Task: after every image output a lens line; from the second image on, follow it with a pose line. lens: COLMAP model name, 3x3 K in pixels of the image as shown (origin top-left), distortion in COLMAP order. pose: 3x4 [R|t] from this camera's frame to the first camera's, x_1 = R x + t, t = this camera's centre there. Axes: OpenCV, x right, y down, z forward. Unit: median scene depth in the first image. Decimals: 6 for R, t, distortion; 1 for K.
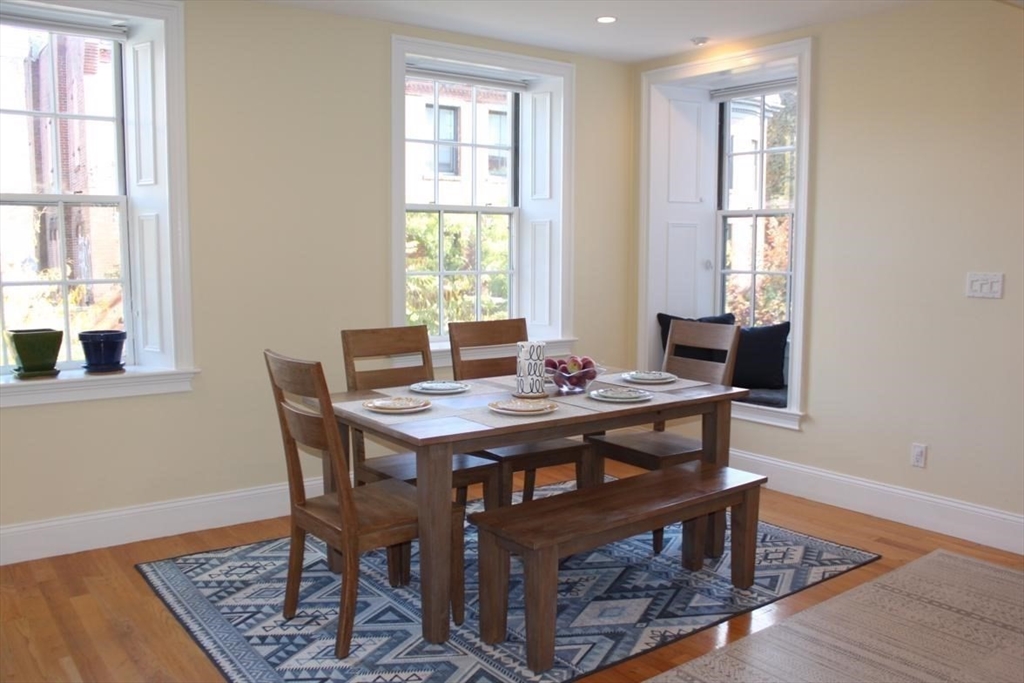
lens RADIAL K [[859.2, 0, 512.0], [0, 859.2, 341.5], [0, 0, 1]] dist [-0.173805, 0.139381]
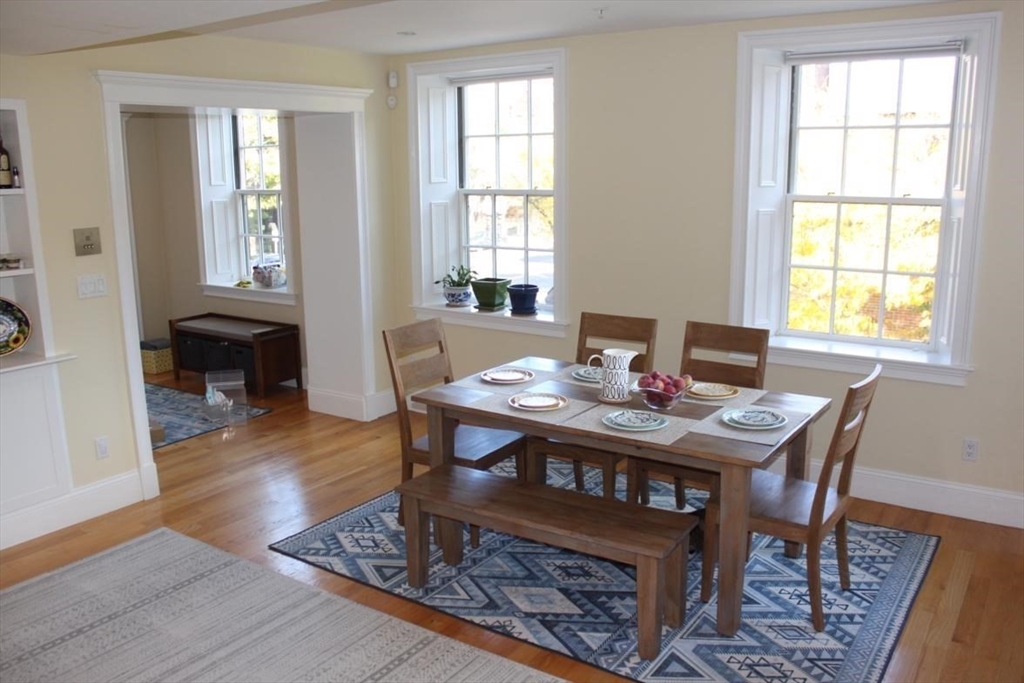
lens RADIAL K [[859.2, 0, 512.0], [0, 859.2, 341.5], [0, 0, 1]] dist [-0.173805, 0.139381]
pose [[0.325679, 0.193038, -0.925564, 1.008581], [-0.091568, 0.980774, 0.172332, -0.191626], [0.941036, 0.028627, 0.337094, 0.538589]]
